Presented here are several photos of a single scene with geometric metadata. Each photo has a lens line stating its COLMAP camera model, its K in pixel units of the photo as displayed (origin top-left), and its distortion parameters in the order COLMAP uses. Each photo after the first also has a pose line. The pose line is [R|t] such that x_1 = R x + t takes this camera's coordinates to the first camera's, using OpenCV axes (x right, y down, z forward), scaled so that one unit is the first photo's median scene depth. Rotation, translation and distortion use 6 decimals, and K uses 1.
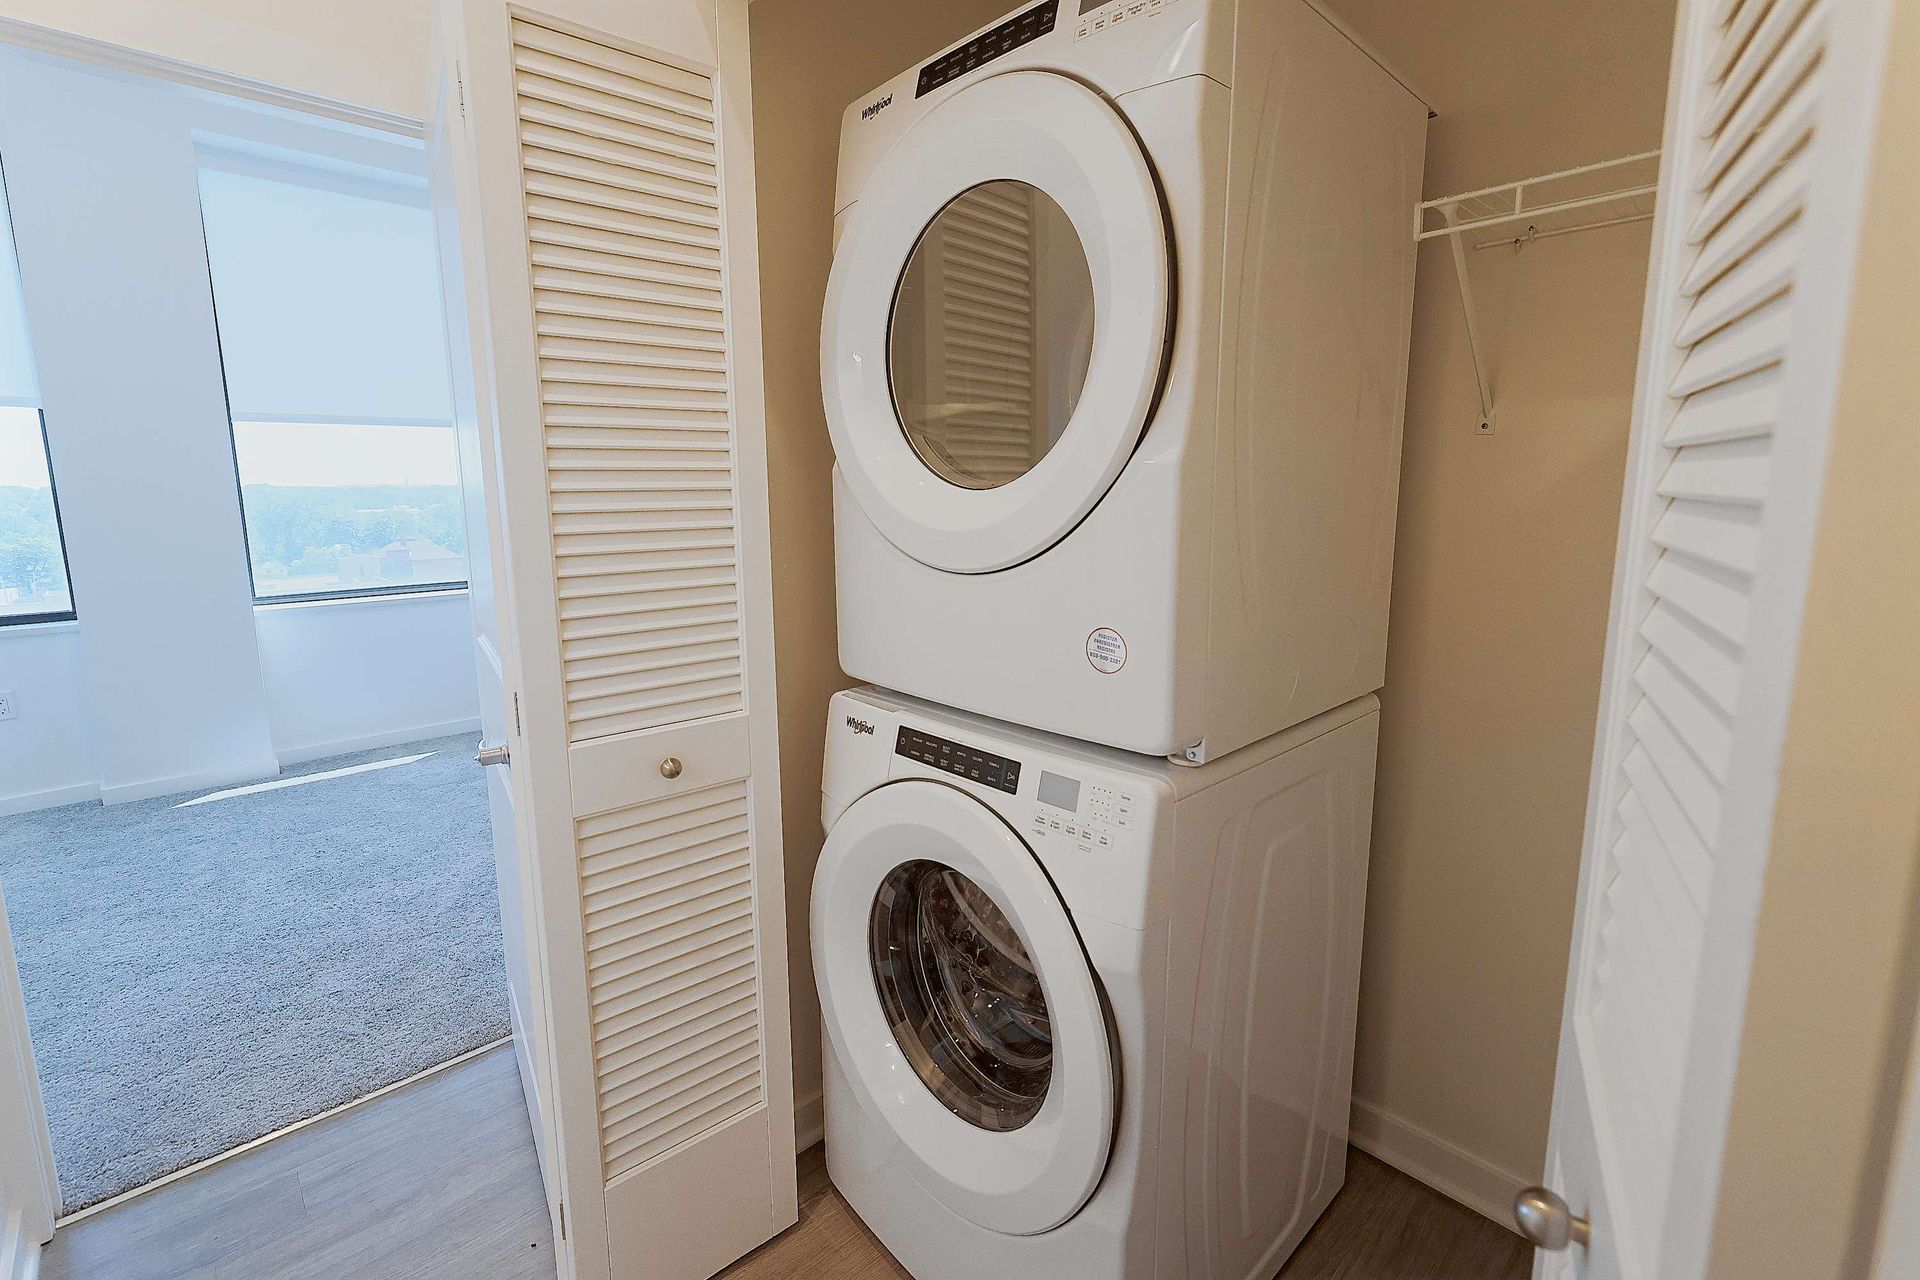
lens RADIAL K [[844.7, 0, 957.8], [0, 844.7, 614.7], [0, 0, 1]] dist [-0.000086, -0.000466]
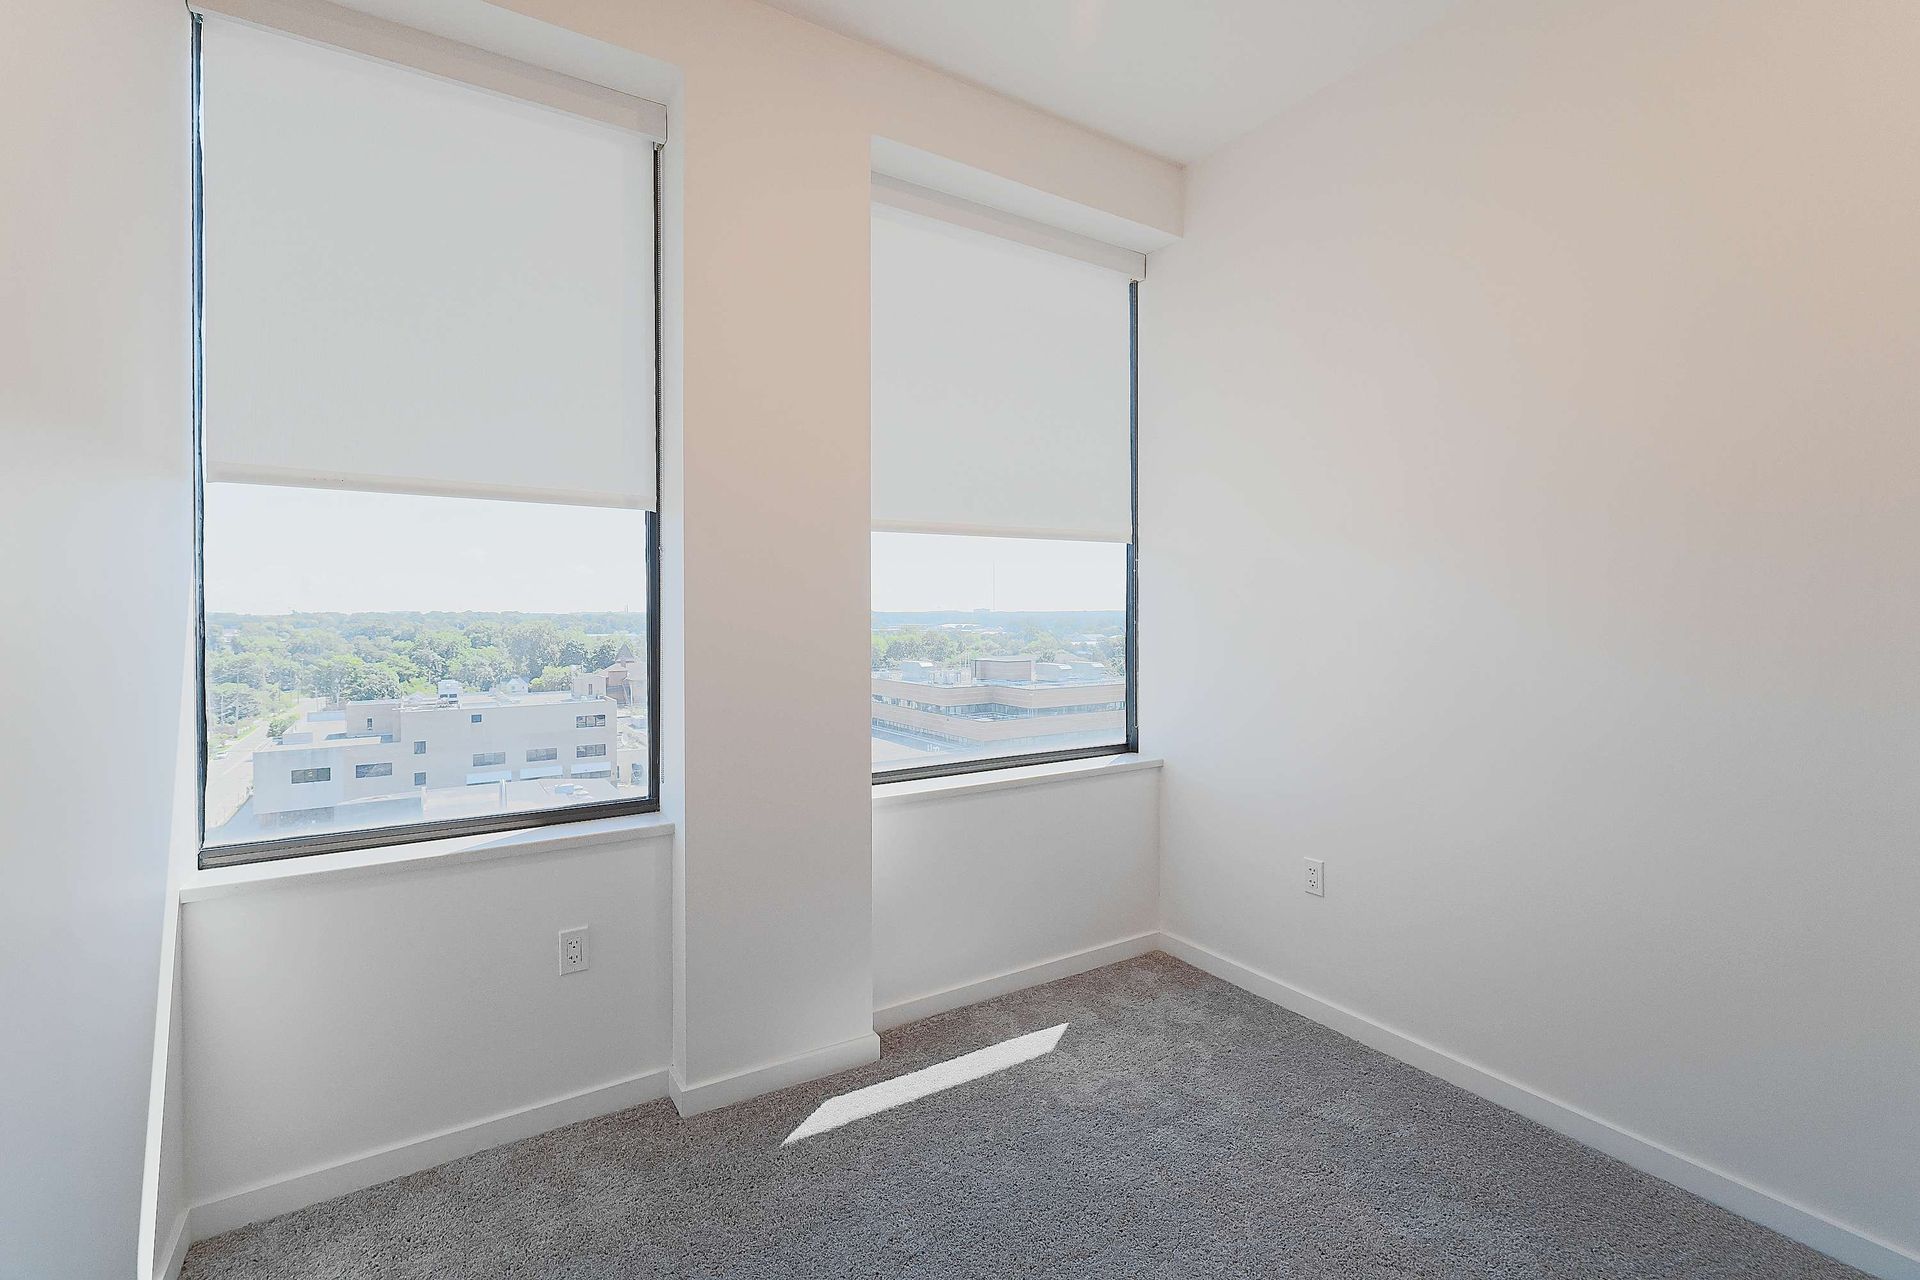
lens RADIAL K [[844.7, 0, 957.8], [0, 844.7, 614.7], [0, 0, 1]] dist [-0.000086, -0.000466]
pose [[0.980148, 0.004040, -0.198225, -0.629646], [-0.034043, 0.988374, -0.148181, -0.057131], [0.195322, 0.151988, 0.968891, 0.333332]]
